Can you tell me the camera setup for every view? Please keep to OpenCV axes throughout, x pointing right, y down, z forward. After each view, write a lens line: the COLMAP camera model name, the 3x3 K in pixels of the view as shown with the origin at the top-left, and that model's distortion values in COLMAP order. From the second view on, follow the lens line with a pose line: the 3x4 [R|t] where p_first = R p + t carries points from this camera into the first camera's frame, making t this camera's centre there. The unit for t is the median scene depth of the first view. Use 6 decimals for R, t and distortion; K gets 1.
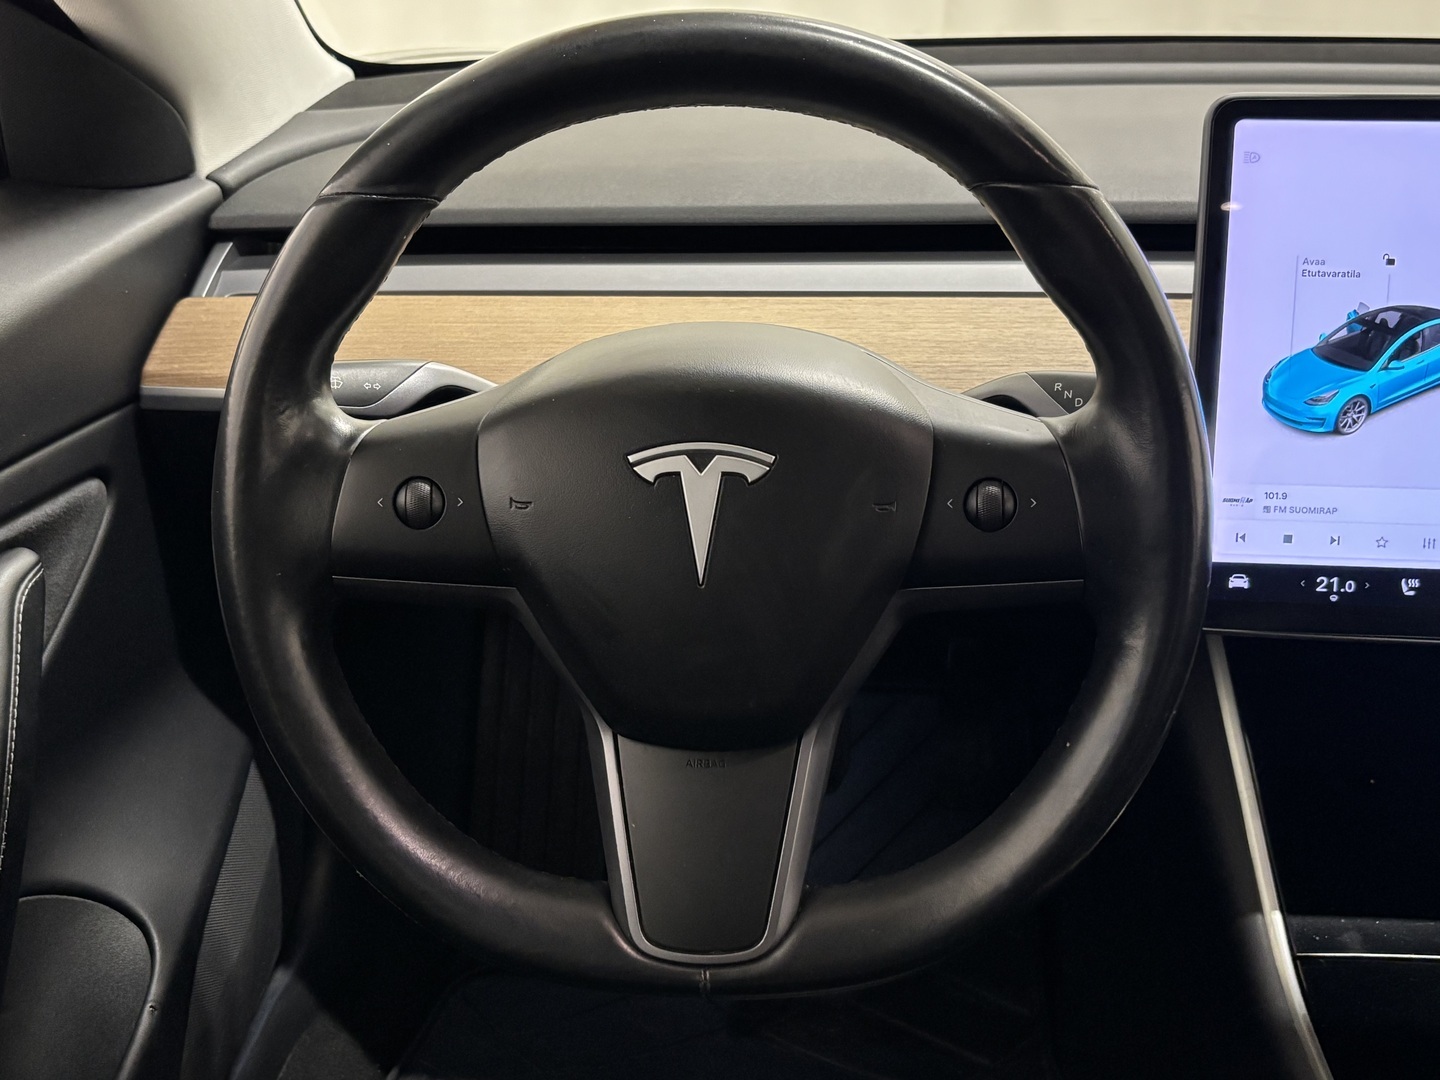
lens RADIAL K [[1603.6, 0, 720.0], [0, 1603.6, 540.0], [0, 0, 1]] dist [0.004507, 0.003244]
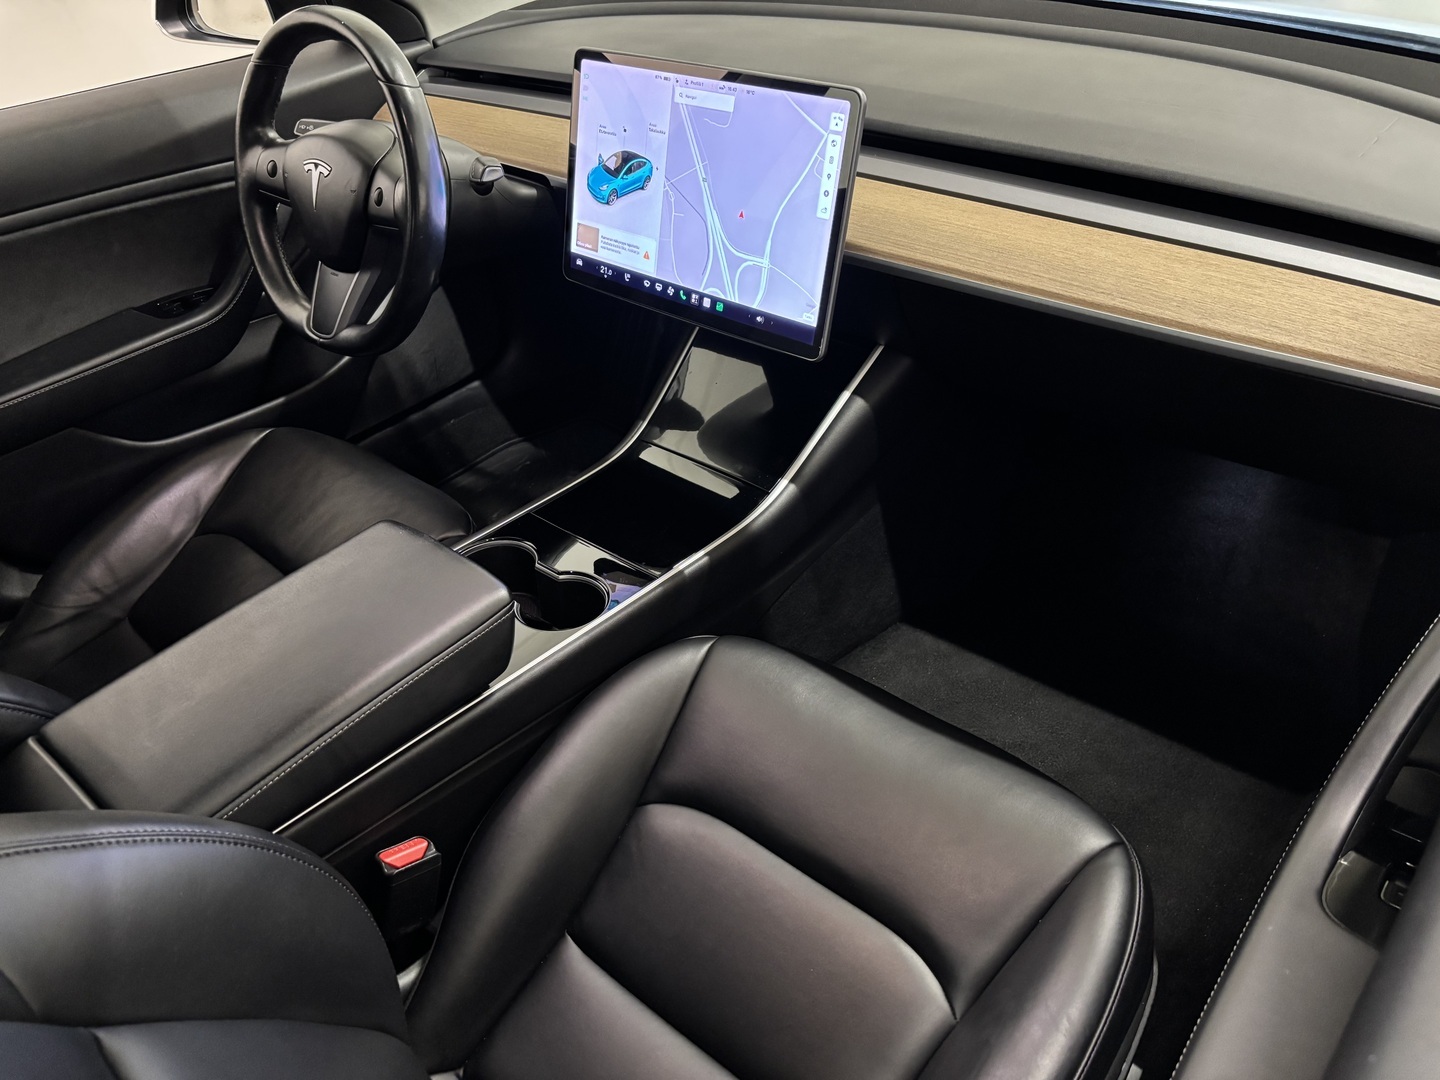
lens RADIAL K [[1065.5, 0, 720.0], [0, 1065.5, 540.0], [0, 0, 1]] dist [0.039012, -0.096516]
pose [[0.795529, 0.319341, -0.514932, 1.484577], [-0.181298, 0.936359, 0.300604, -0.106759], [0.578156, -0.145784, 0.802797, -0.239413]]
